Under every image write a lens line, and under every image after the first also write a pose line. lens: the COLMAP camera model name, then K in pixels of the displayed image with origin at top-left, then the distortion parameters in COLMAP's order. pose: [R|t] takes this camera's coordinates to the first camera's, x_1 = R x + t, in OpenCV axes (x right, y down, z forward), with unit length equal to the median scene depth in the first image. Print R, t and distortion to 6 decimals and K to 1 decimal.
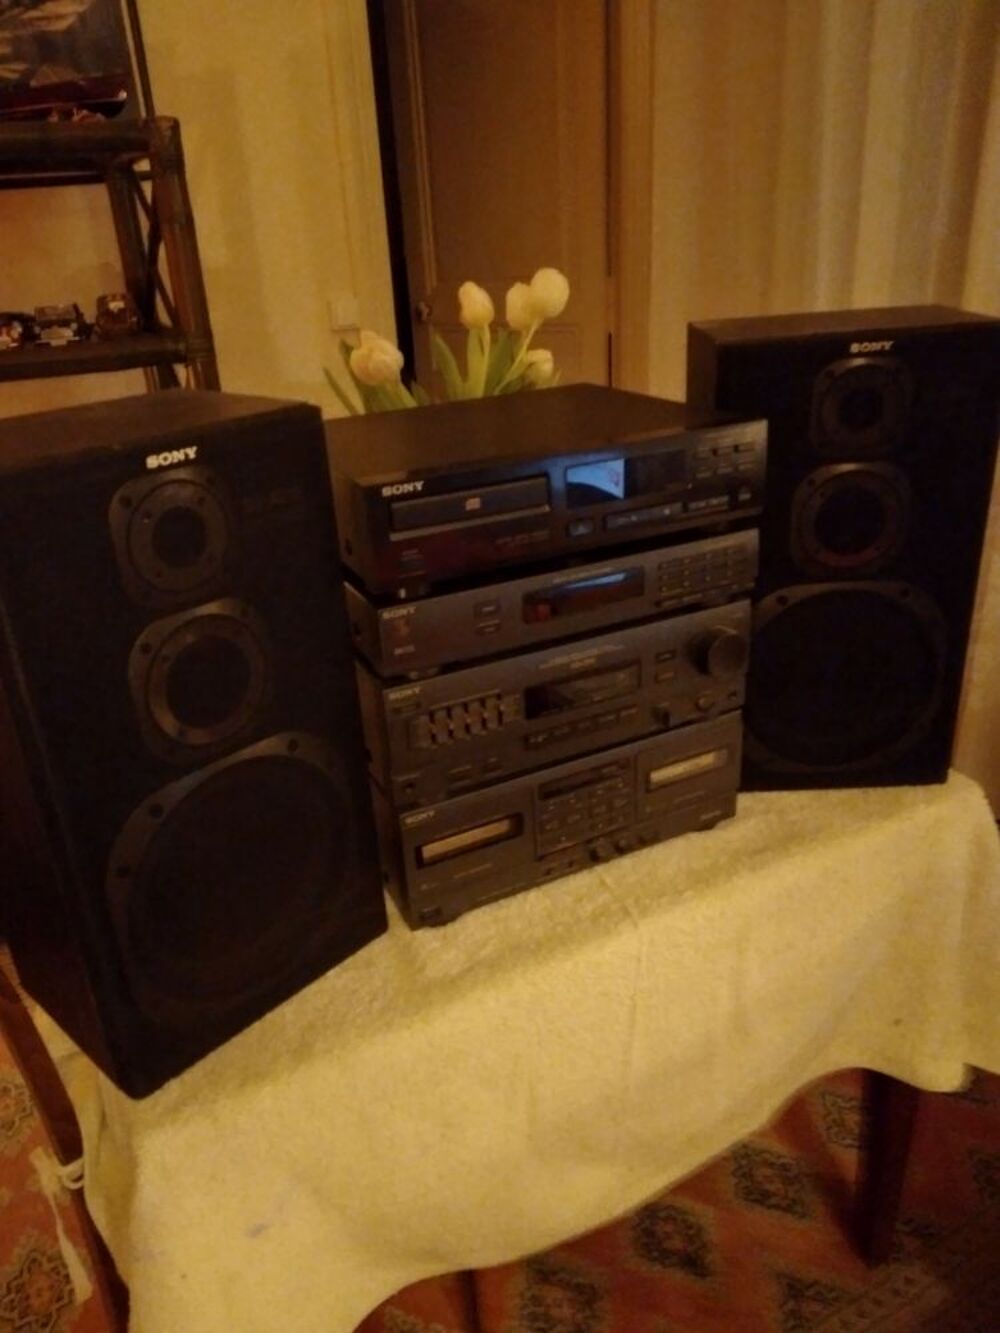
lens RADIAL K [[988.7, 0, 507.6], [0, 988.7, 682.0], [0, 0, 1]] dist [0.063568, -0.101392]
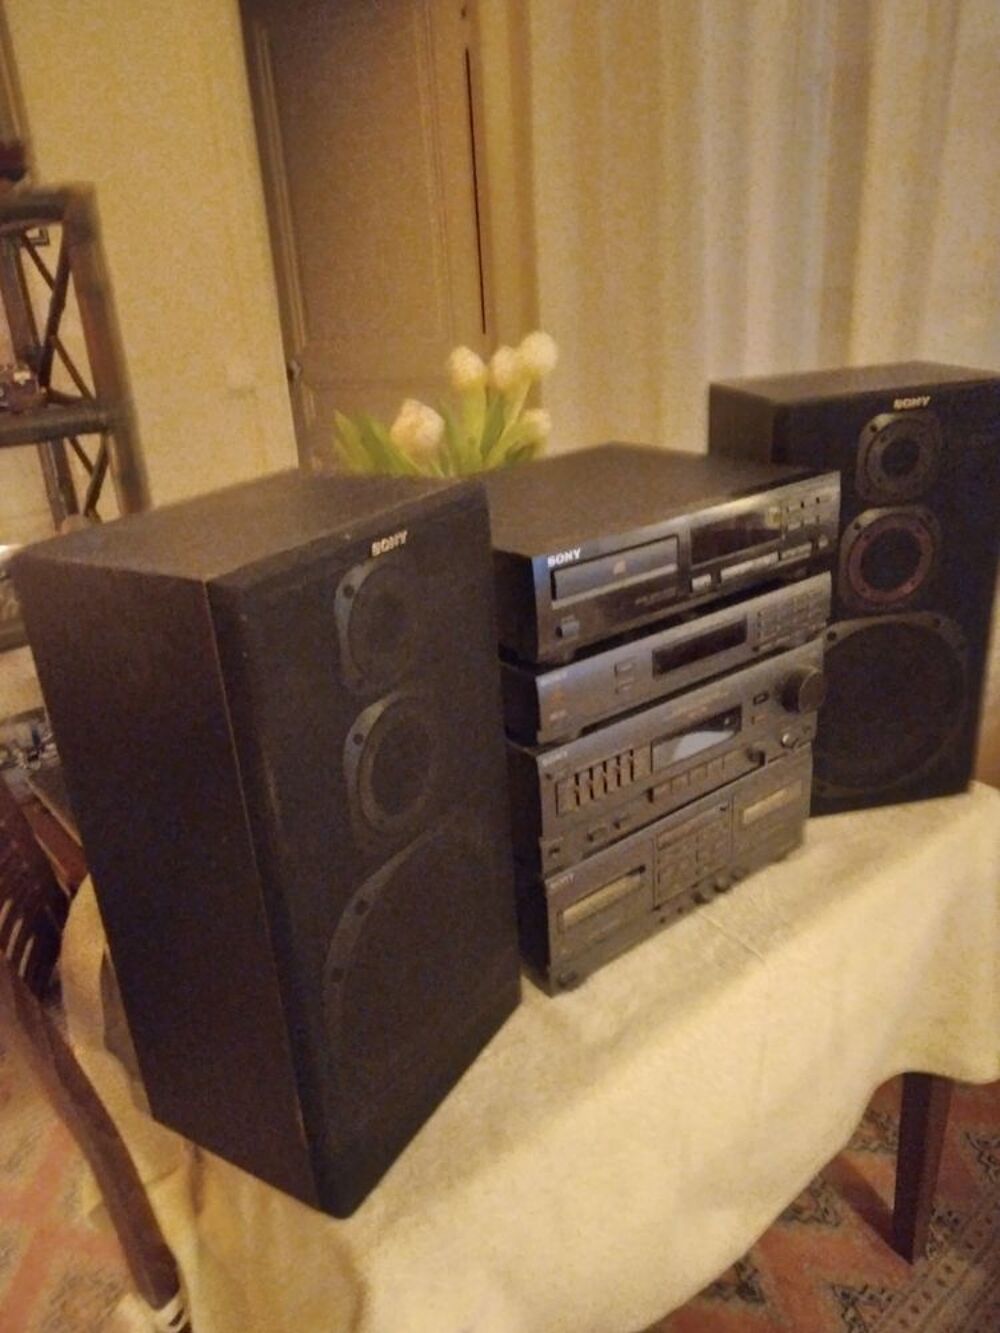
lens RADIAL K [[984.5, 0, 500.0], [0, 984.5, 666.5], [0, 0, 1]] dist [0.045442, -0.072914]
pose [[0.981768, -0.078274, 0.173219, -0.283905], [0.087933, 0.994931, -0.048793, -0.032524], [-0.168522, 0.063135, 0.983674, 0.020998]]
